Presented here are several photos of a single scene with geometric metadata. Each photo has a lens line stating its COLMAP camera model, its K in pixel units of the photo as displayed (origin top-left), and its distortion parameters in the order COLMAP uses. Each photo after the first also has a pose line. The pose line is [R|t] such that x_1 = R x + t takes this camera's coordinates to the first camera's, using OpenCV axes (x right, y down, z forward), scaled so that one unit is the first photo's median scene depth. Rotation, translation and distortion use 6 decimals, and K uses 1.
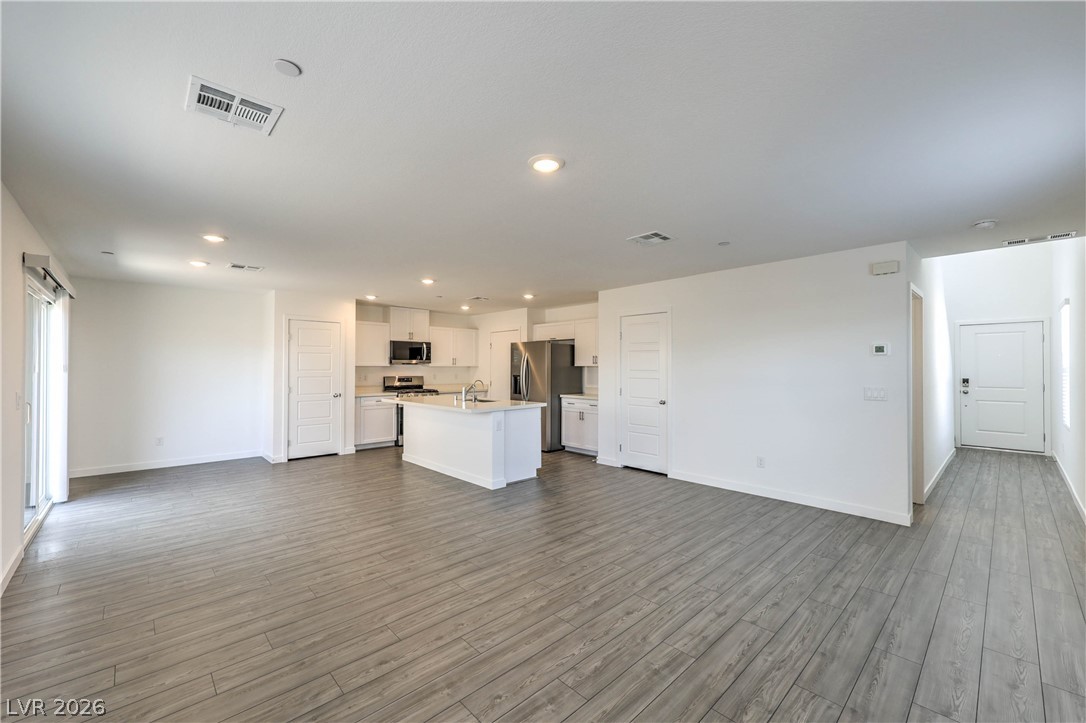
lens RADIAL K [[433.8, 0, 536.8], [0, 433.8, 359.6], [0, 0, 1]] dist [0.000402, 0.000142]
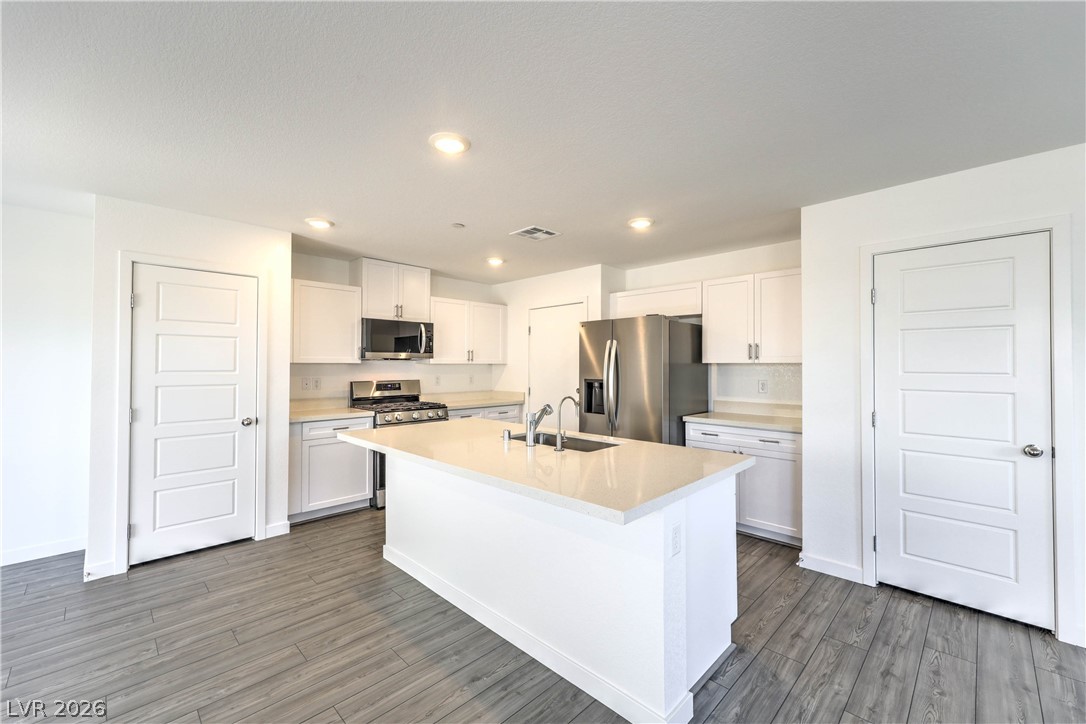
lens RADIAL K [[439.4, 0, 543.0], [0, 439.4, 362.0], [0, 0, 1]] dist [0.004311, 0.000587]
pose [[0.998973, 0.001732, 0.045268, -0.146642], [-0.002118, 0.999962, 0.008496, 0.009658], [-0.045252, -0.008583, 0.998939, 0.476525]]
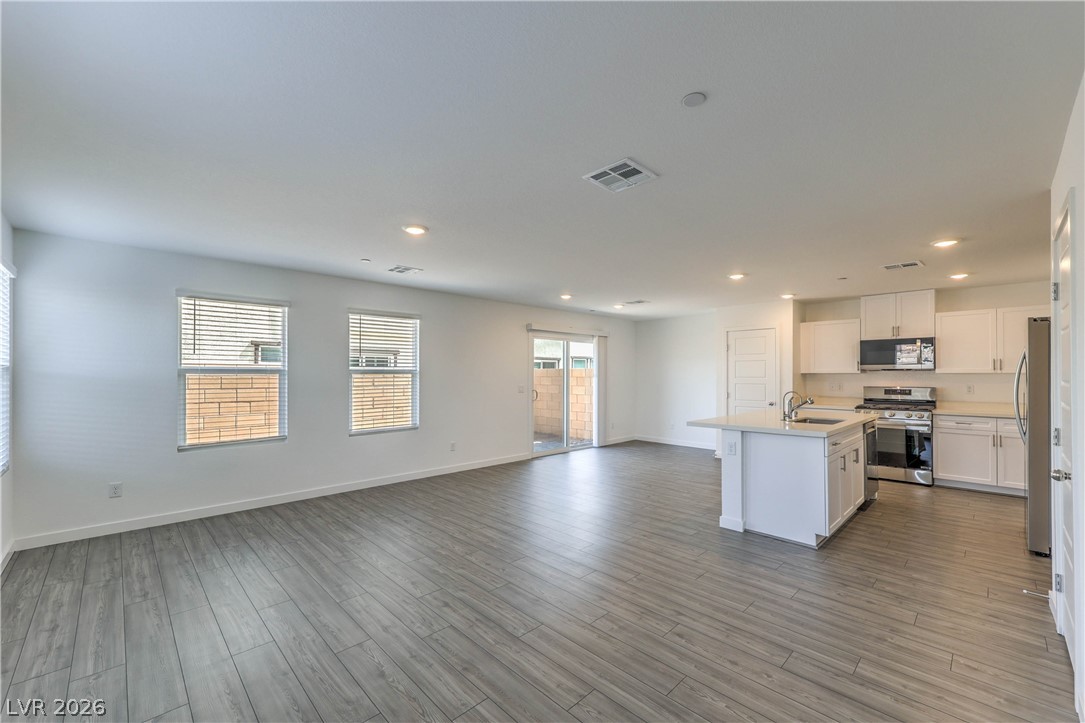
lens RADIAL K [[433.8, 0, 543.9], [0, 433.8, 369.8], [0, 0, 1]] dist [0.001486, 0.000146]
pose [[0.034765, -0.010933, -0.999336, 0.483160], [0.016414, 0.999812, -0.010367, 0.009368], [0.999261, -0.016042, 0.034938, 0.455296]]
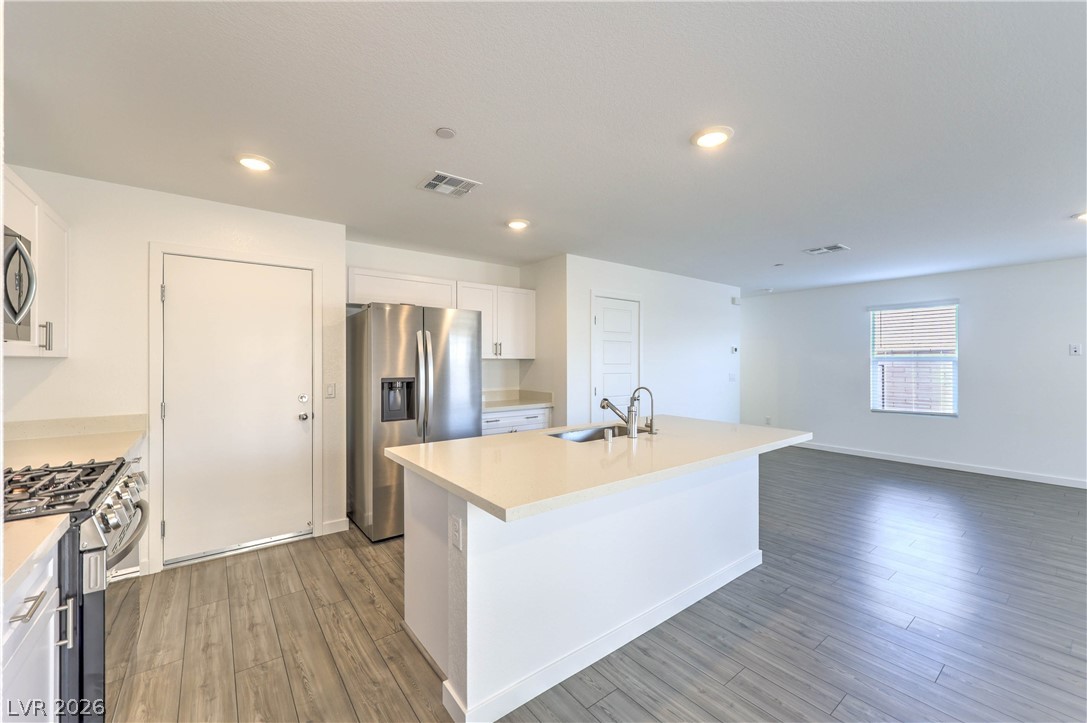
lens RADIAL K [[435.6, 0, 542.8], [0, 435.6, 363.2], [0, 0, 1]] dist [0.008938, 0.000108]
pose [[0.086719, -0.004947, 0.996220, -0.511777], [-0.017325, 0.999829, 0.006473, 0.016205], [-0.996082, -0.017821, 0.086619, 0.875578]]
